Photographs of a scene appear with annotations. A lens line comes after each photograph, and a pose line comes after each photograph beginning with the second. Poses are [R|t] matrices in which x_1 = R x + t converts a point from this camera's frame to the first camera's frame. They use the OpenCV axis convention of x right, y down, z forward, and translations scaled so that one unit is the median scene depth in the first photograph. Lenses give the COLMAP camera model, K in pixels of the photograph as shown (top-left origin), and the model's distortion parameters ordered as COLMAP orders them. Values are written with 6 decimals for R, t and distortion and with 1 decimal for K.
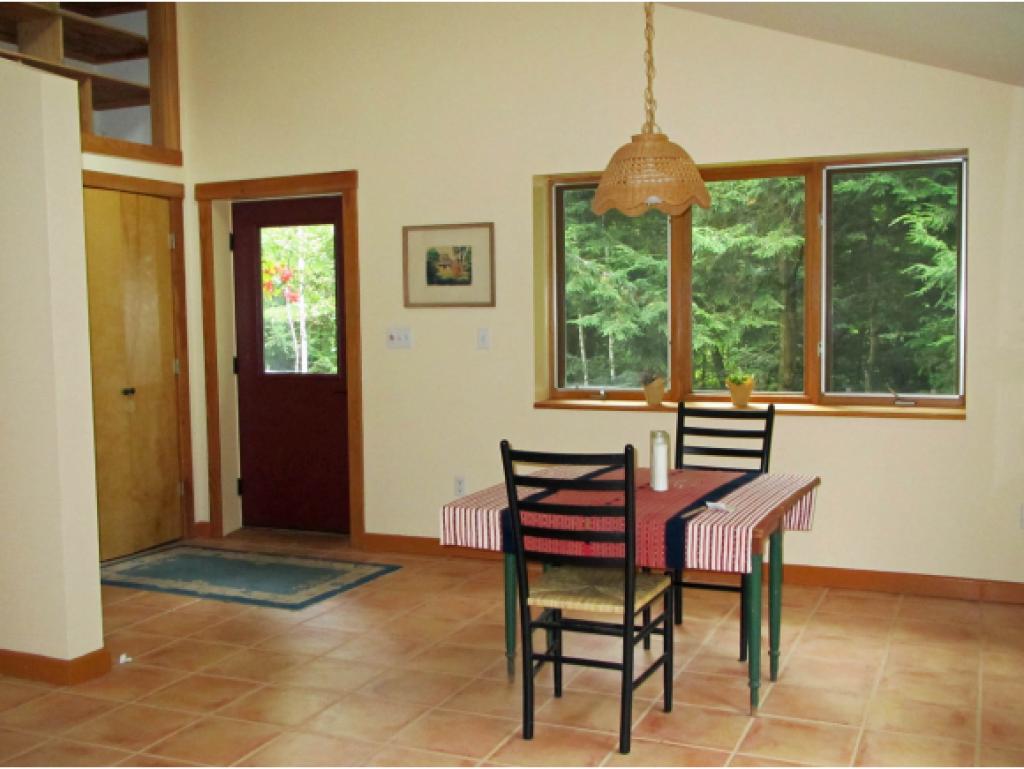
lens RADIAL K [[1095.9, 0, 512.0], [0, 1095.9, 384.5], [0, 0, 1]] dist [-0.002982, 0.019943]
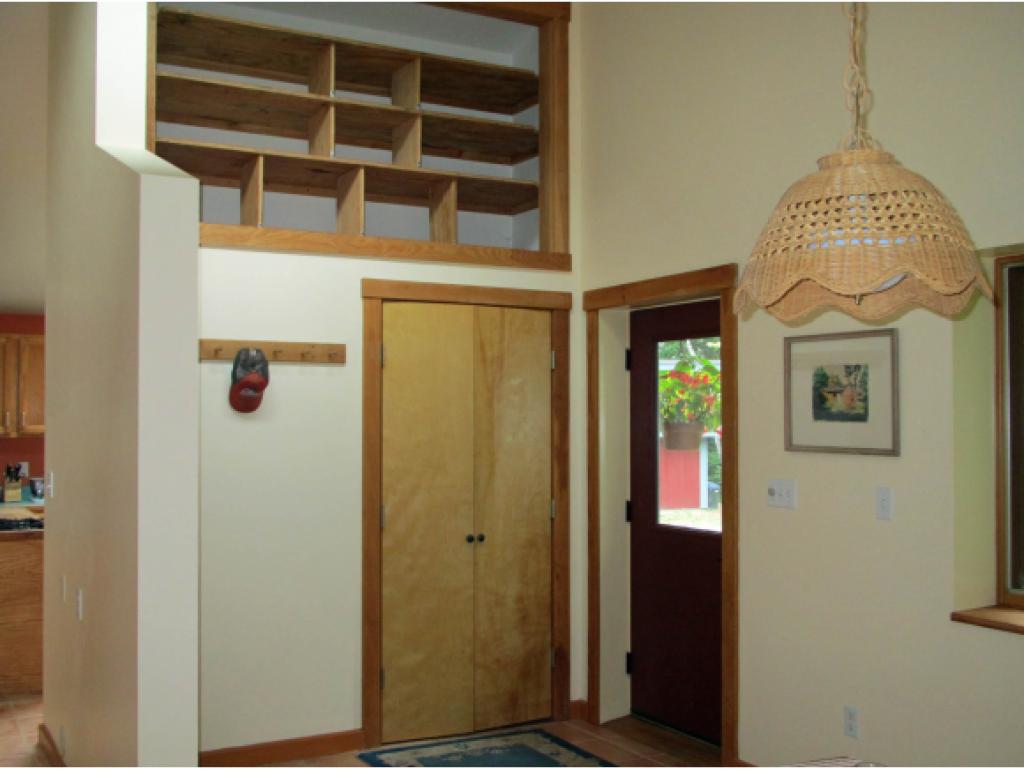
lens RADIAL K [[1095.9, 0, 512.0], [0, 1095.9, 384.5], [0, 0, 1]] dist [-0.002982, 0.019943]
pose [[0.784436, -0.001476, -0.620208, 0.191800], [-0.053040, 0.996174, -0.069455, -0.052267], [0.617937, 0.087379, 0.781357, 0.323694]]
